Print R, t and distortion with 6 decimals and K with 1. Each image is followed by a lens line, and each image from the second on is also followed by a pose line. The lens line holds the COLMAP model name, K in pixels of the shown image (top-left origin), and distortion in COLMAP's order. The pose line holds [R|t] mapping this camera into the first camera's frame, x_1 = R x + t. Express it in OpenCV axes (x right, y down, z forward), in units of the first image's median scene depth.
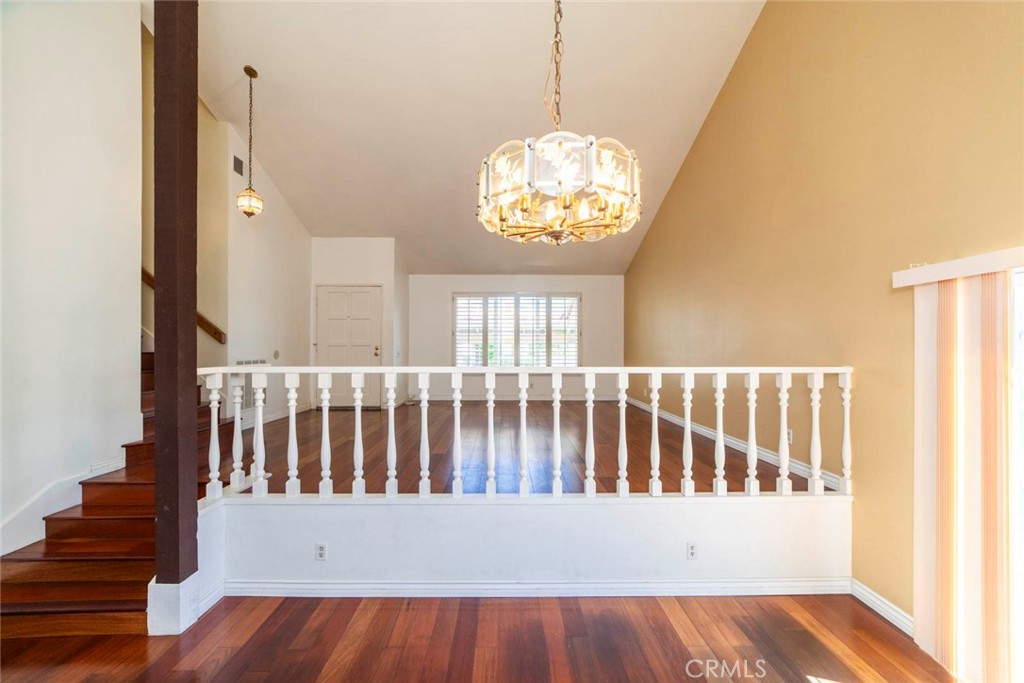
lens RADIAL K [[397.2, 0, 510.1], [0, 397.2, 345.7], [0, 0, 1]] dist [-0.025694, 0.007813]
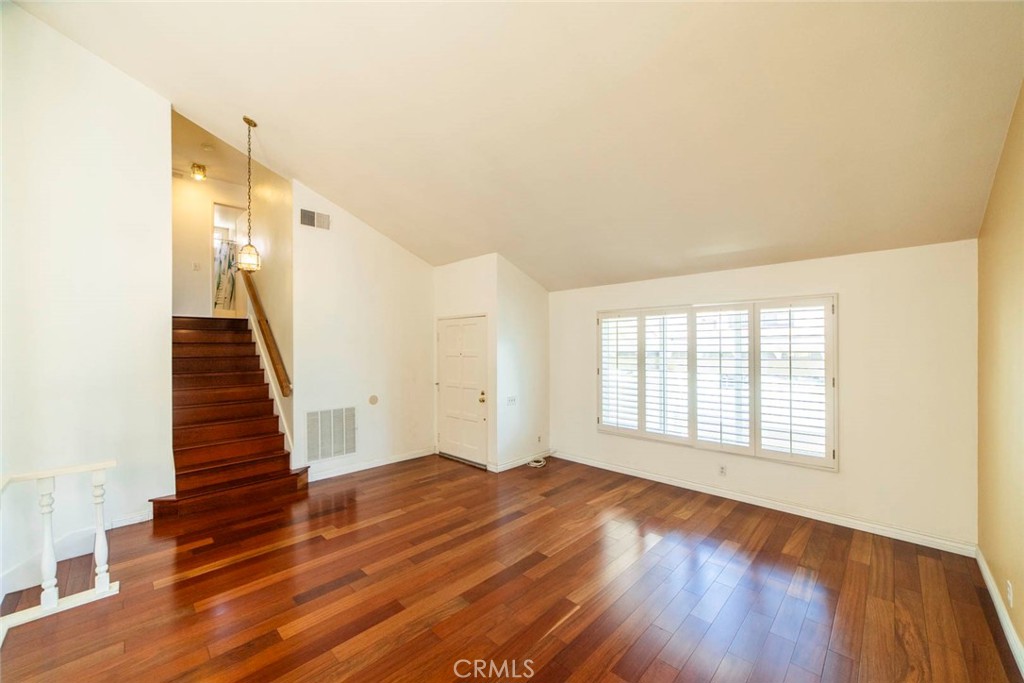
lens RADIAL K [[397.2, 0, 510.1], [0, 397.2, 345.7], [0, 0, 1]] dist [-0.025694, 0.007813]
pose [[0.705021, -0.006331, -0.709159, 0.277308], [0.011485, 0.999931, 0.002491, -0.092099], [0.709094, -0.009901, 0.705045, 0.471184]]
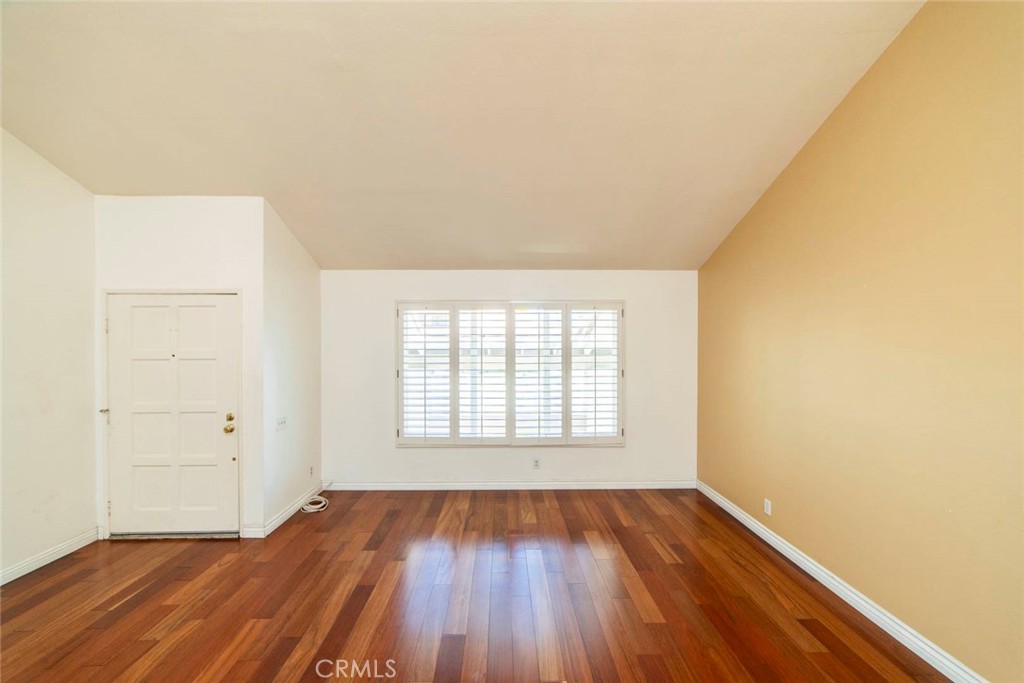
lens RADIAL K [[406.0, 0, 508.6], [0, 406.0, 345.9], [0, 0, 1]] dist [-0.009553, 0.000261]
pose [[0.999959, -0.003086, 0.008562, 0.011405], [0.002984, 0.999926, 0.011807, -0.089639], [-0.008598, -0.011781, 0.999894, 0.487784]]
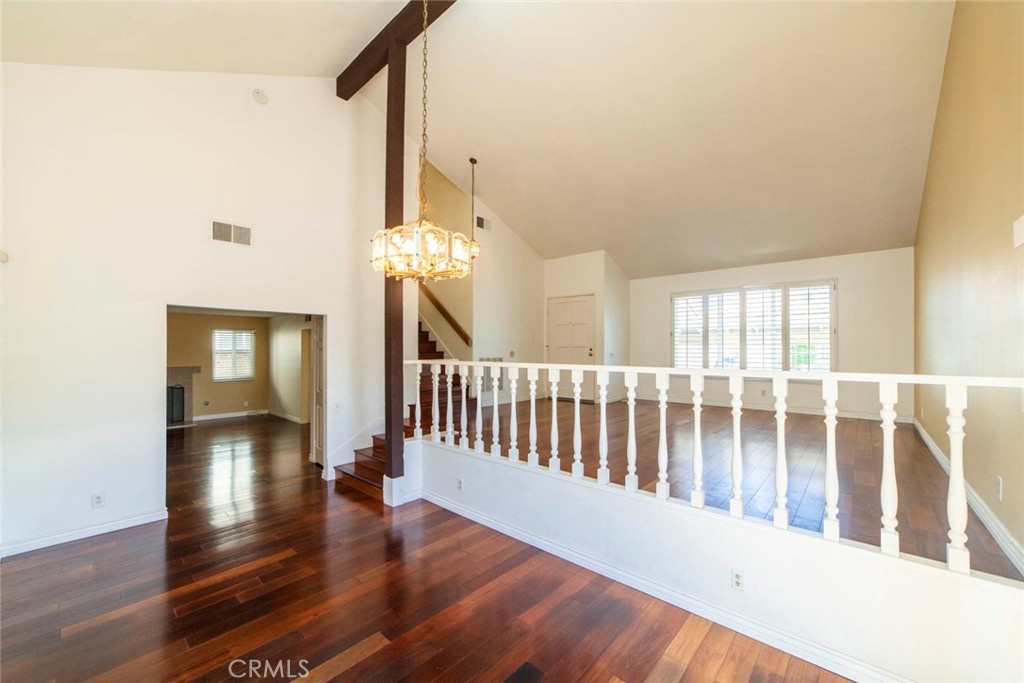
lens RADIAL K [[398.8, 0, 512.0], [0, 398.8, 341.5], [0, 0, 1]] dist [-0.031959, 0.007313]
pose [[0.735774, -0.012464, -0.677112, 0.271031], [0.002778, 0.999878, -0.015386, 0.000963], [0.677221, 0.009440, 0.735719, 0.005446]]
